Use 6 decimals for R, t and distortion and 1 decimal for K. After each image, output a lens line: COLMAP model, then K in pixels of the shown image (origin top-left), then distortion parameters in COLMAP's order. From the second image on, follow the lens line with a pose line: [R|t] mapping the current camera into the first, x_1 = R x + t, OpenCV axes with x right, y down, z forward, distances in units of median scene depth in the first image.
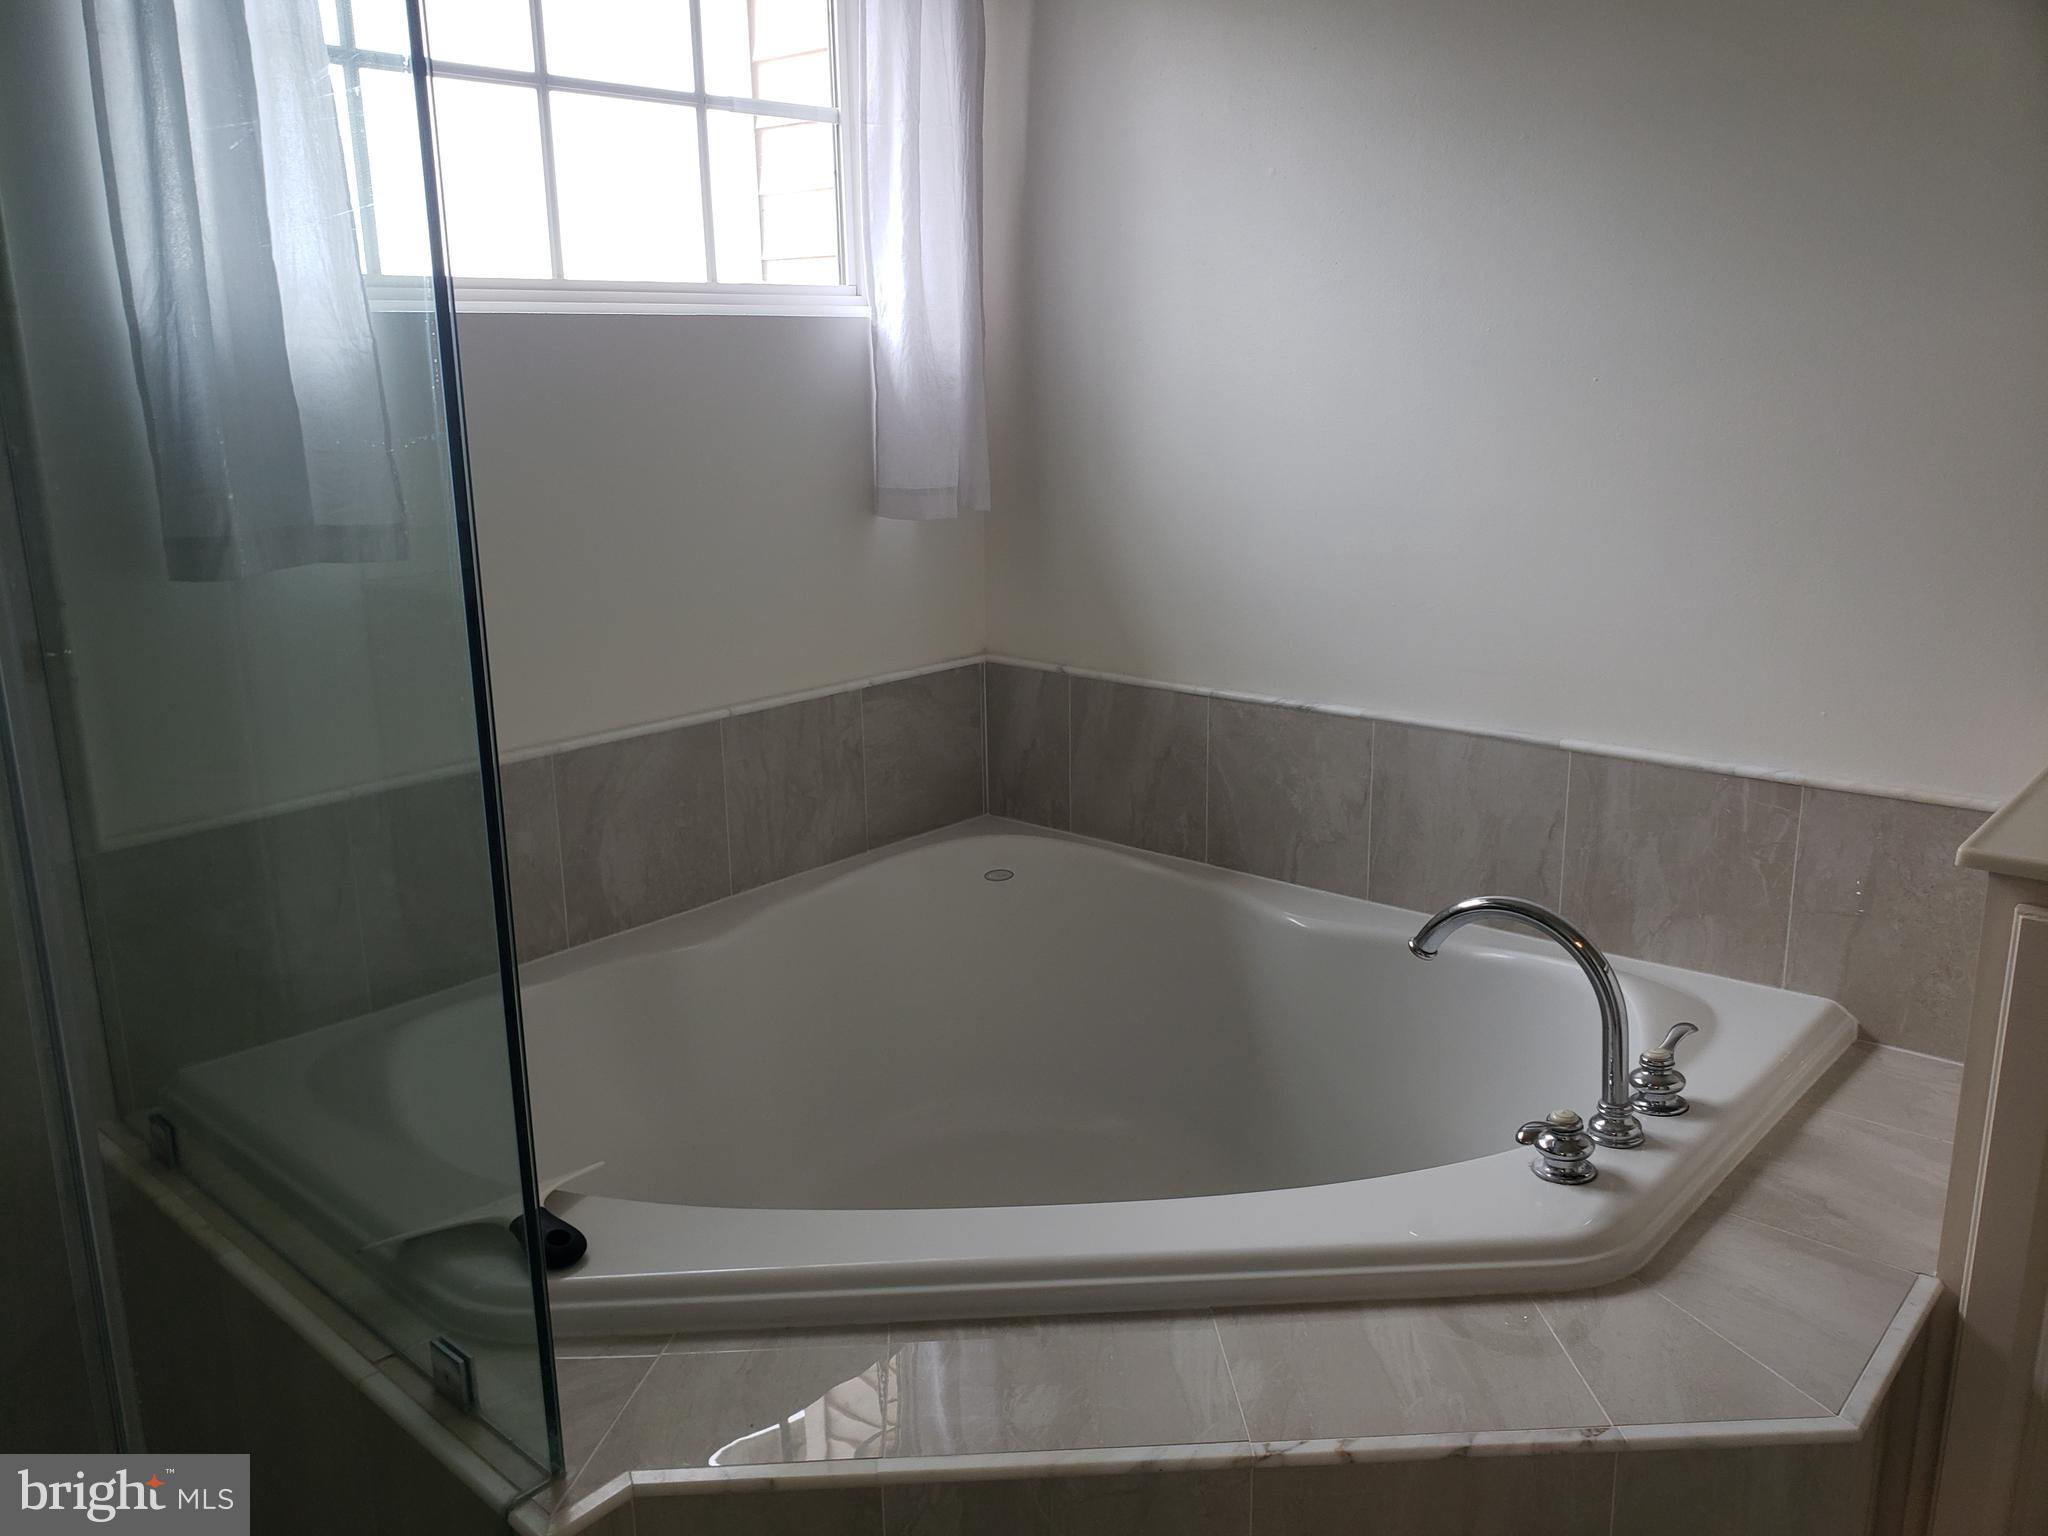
lens RADIAL K [[1587.8, 0, 1022.4], [0, 1587.8, 778.4], [0, 0, 1]] dist [0.042559, -0.047170]
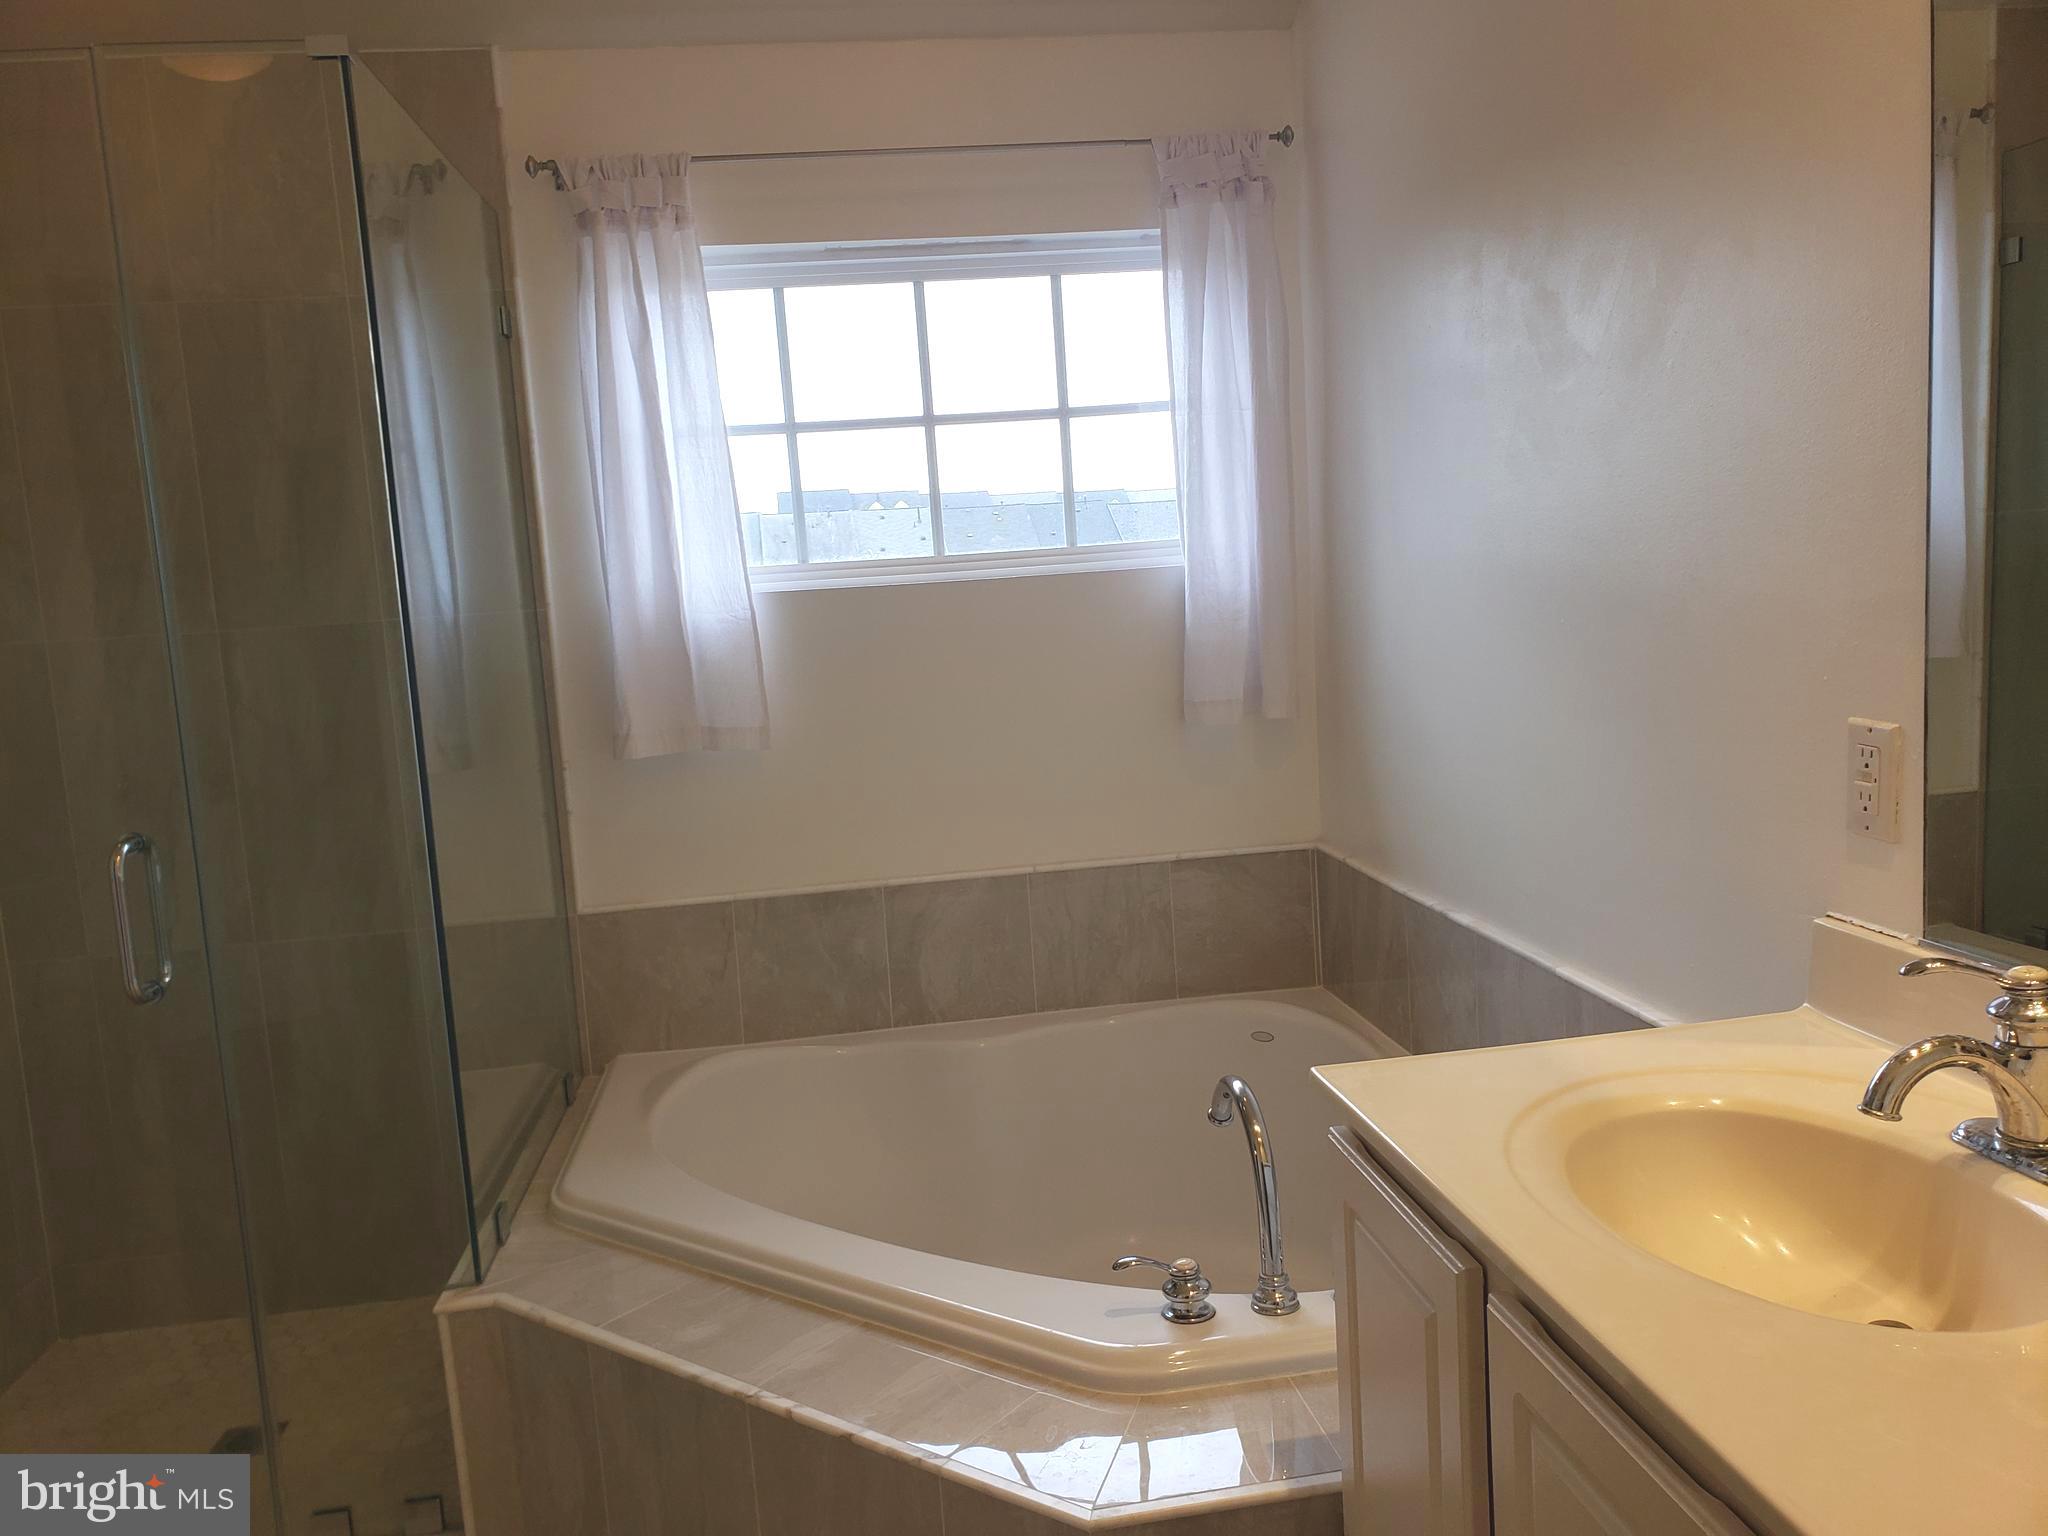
lens RADIAL K [[1587.8, 0, 1009.0], [0, 1587.8, 750.6], [0, 0, 1]] dist [0.042559, -0.047170]
pose [[0.770387, 0.043993, -0.636057, 0.624394], [-0.115536, 0.990733, -0.071412, -0.042692], [0.627021, 0.128503, 0.768330, -0.026460]]
